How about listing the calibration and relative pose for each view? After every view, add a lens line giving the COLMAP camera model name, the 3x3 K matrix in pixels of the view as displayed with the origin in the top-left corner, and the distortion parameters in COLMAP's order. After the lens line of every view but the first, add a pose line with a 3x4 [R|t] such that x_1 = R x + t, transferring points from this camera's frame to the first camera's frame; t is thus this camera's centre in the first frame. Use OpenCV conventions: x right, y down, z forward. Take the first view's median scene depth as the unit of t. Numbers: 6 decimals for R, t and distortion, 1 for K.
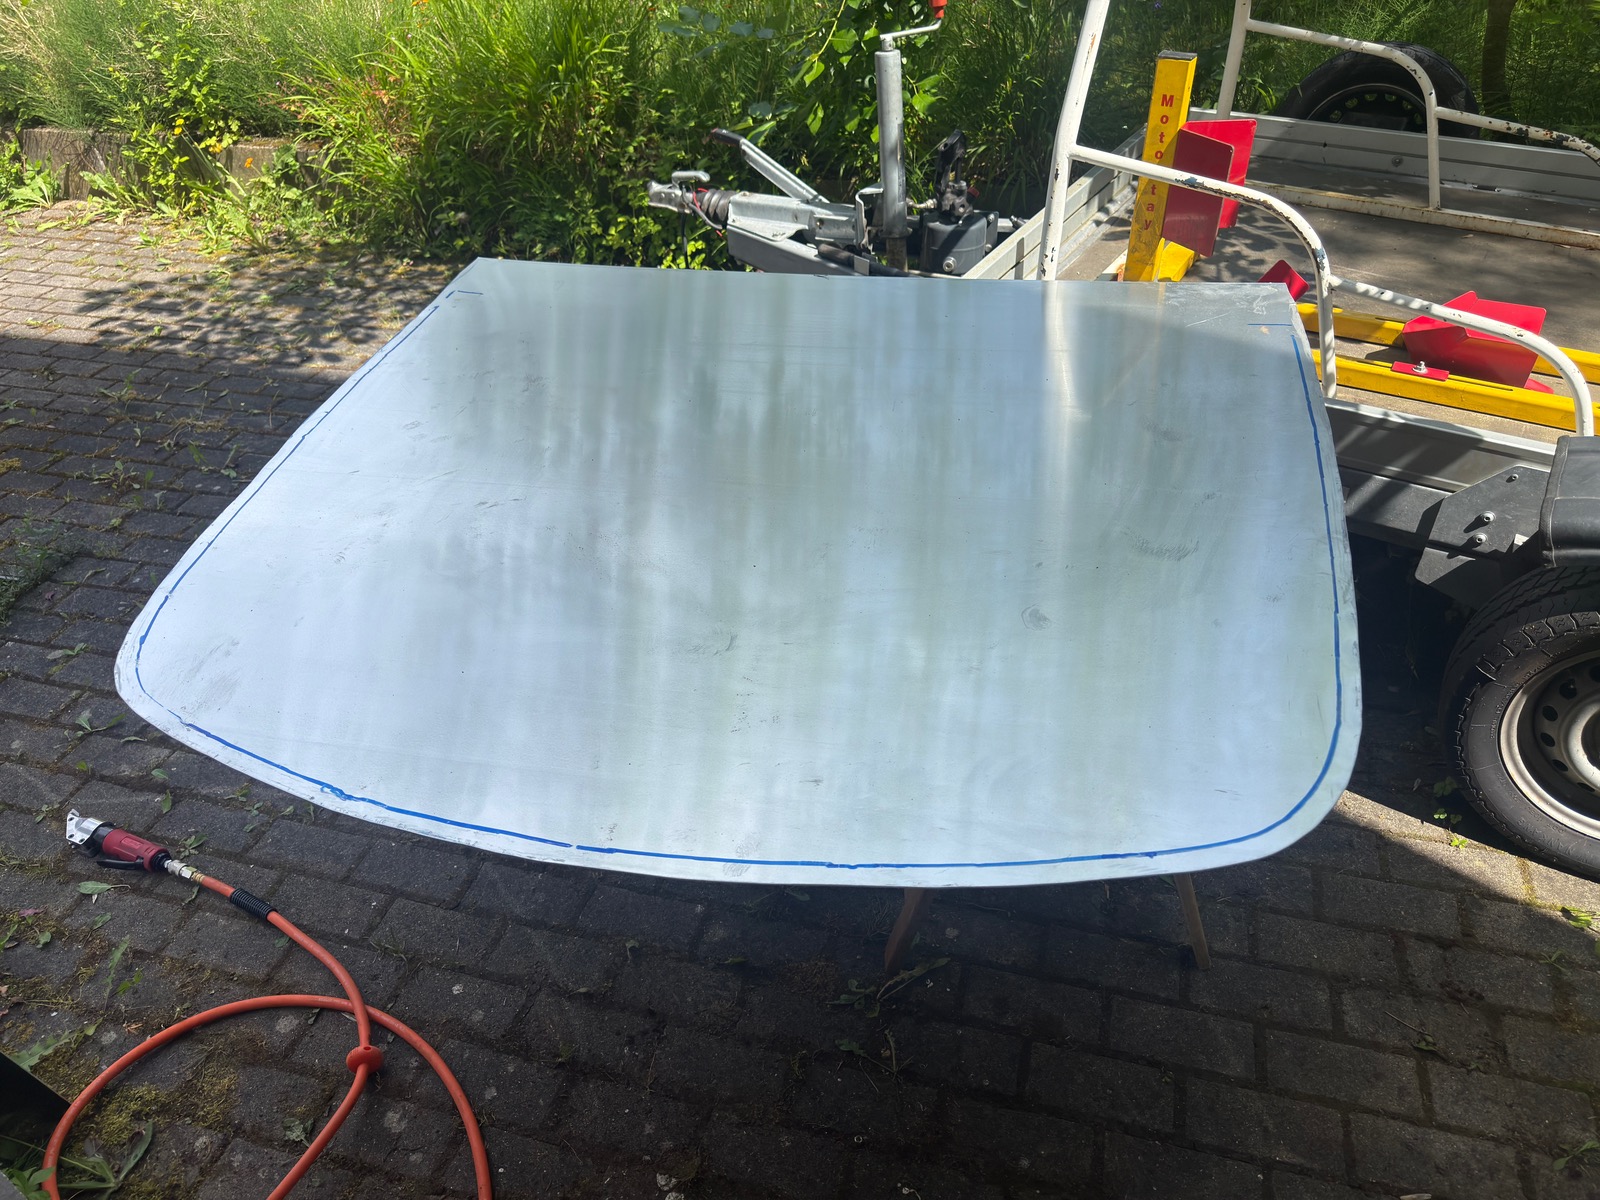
lens RADIAL K [[1102.5, 0, 798.3], [0, 1102.5, 612.7], [0, 0, 1]] dist [0.001299, -0.000754]
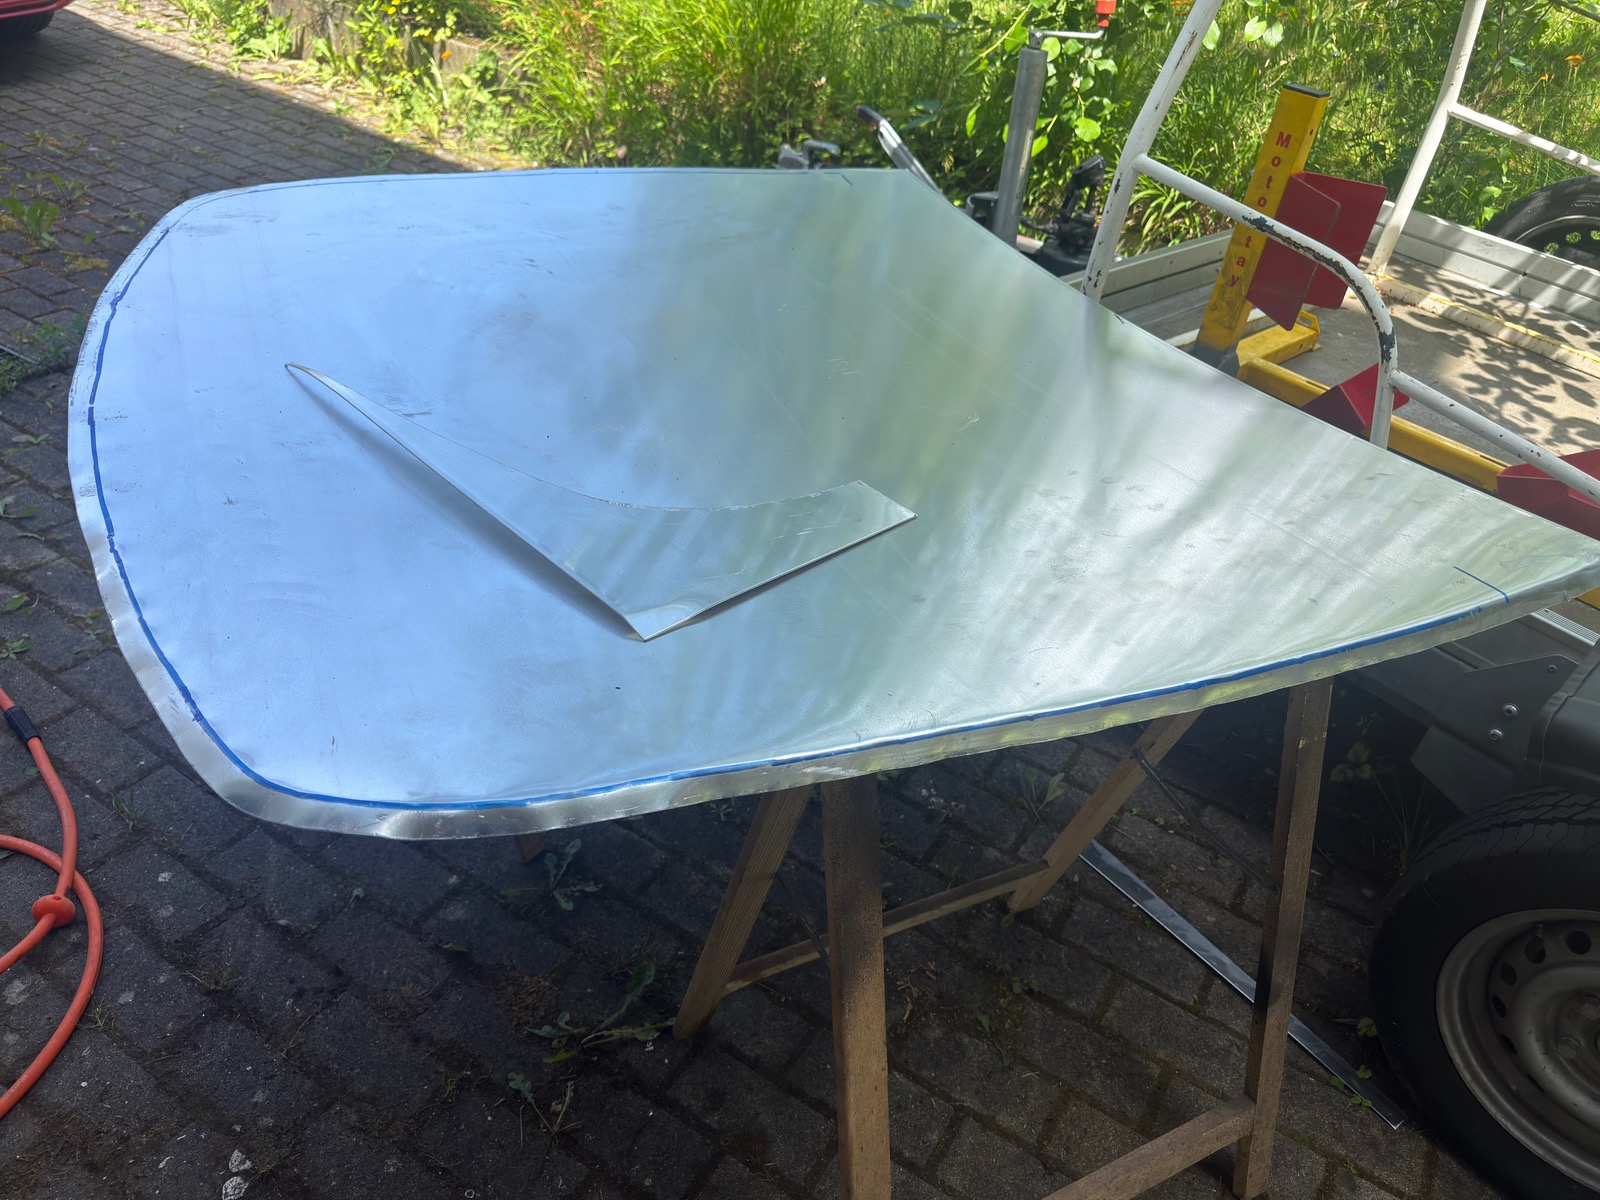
lens RADIAL K [[1120.6, 0, 800.0], [0, 1120.6, 600.0], [0, 0, 1]] dist [0.003994, -0.012283]
pose [[0.951143, 0.279532, -0.131103, 0.190970], [-0.284612, 0.958405, -0.021366, -0.000633], [0.119677, 0.057635, 0.991138, 0.120344]]
